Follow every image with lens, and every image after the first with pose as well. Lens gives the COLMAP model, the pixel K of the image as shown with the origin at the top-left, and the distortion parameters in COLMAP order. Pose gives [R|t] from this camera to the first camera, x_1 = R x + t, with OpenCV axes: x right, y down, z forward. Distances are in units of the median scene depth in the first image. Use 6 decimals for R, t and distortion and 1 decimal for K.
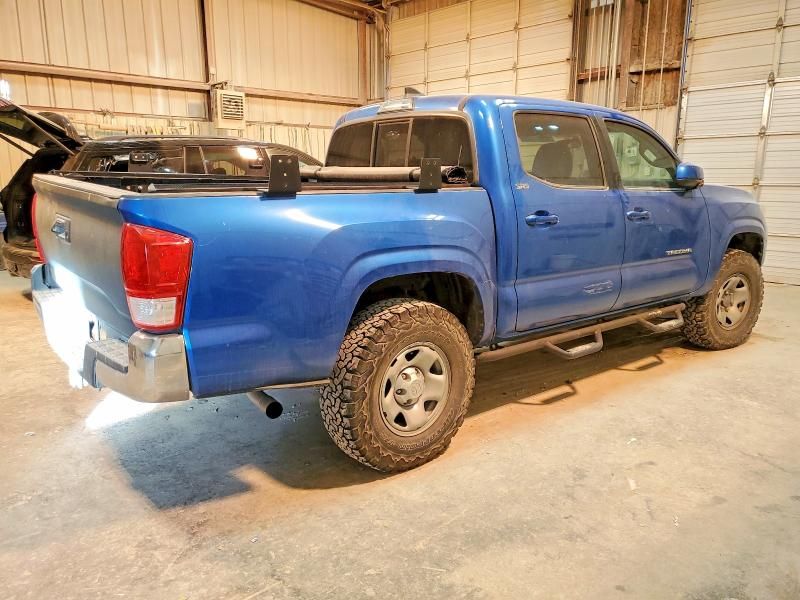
lens RADIAL K [[621.5, 0, 402.7], [0, 621.5, 301.5], [0, 0, 1]] dist [0.015872, -0.004783]
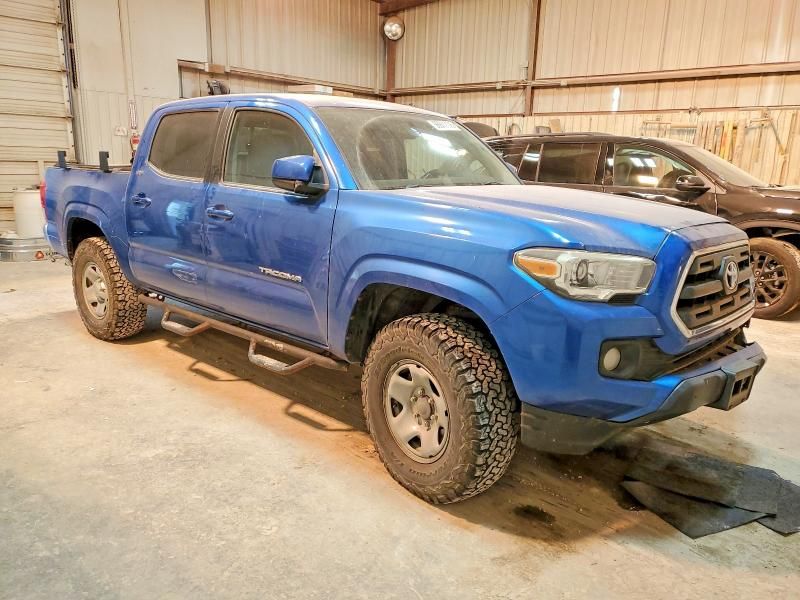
lens RADIAL K [[621.5, 0, 401.0], [0, 621.5, 300.9], [0, 0, 1]] dist [0.015872, -0.004783]
pose [[0.139337, 0.216462, -0.966297, 1.229641], [-0.216540, 0.958860, 0.183572, -0.223982], [0.966279, 0.183663, 0.180477, 1.039461]]
